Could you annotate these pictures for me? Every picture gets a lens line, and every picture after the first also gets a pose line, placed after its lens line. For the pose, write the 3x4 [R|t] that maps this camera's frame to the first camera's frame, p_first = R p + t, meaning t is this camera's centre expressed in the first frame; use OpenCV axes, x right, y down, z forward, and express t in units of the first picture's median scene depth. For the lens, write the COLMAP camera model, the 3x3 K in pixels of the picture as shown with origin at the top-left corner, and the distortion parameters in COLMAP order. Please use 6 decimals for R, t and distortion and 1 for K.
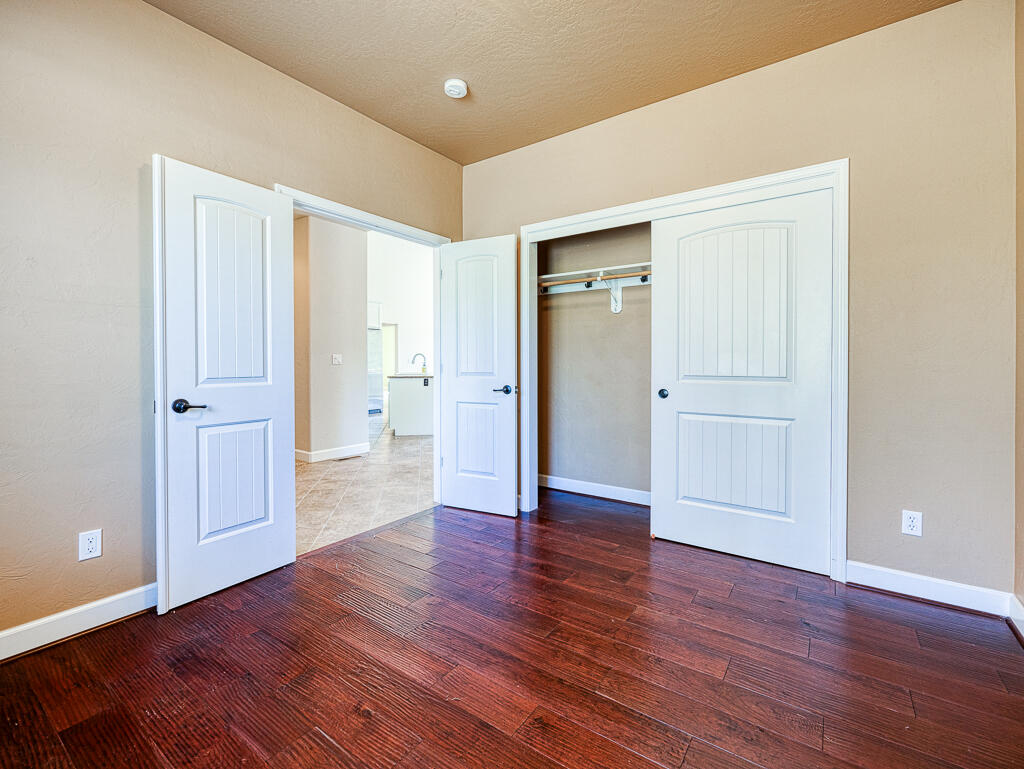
lens RADIAL K [[446.5, 0, 535.5], [0, 446.5, 370.3], [0, 0, 1]] dist [-0.002808, 0.000003]
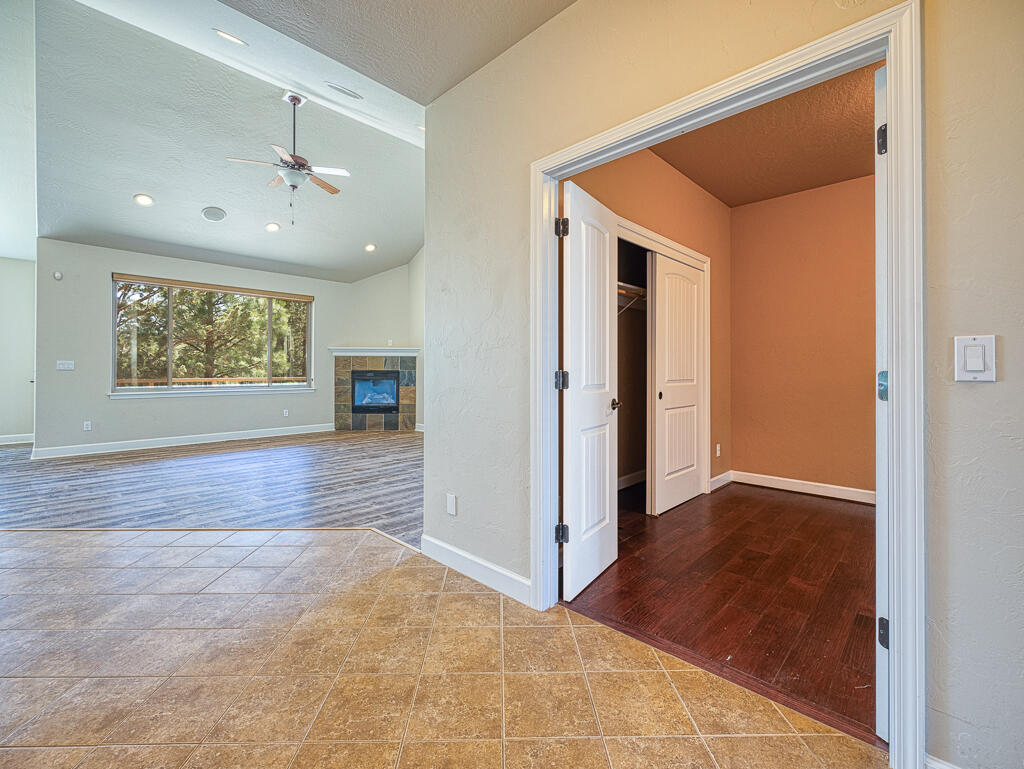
lens RADIAL K [[446.5, 0, 510.5], [0, 446.5, 370.1], [0, 0, 1]] dist [-0.002808, 0.000003]
pose [[0.204944, 0.000707, 0.978773, -0.434117], [0.015943, 0.999865, -0.004060, -0.008712], [-0.978644, 0.016437, 0.204905, 0.498780]]
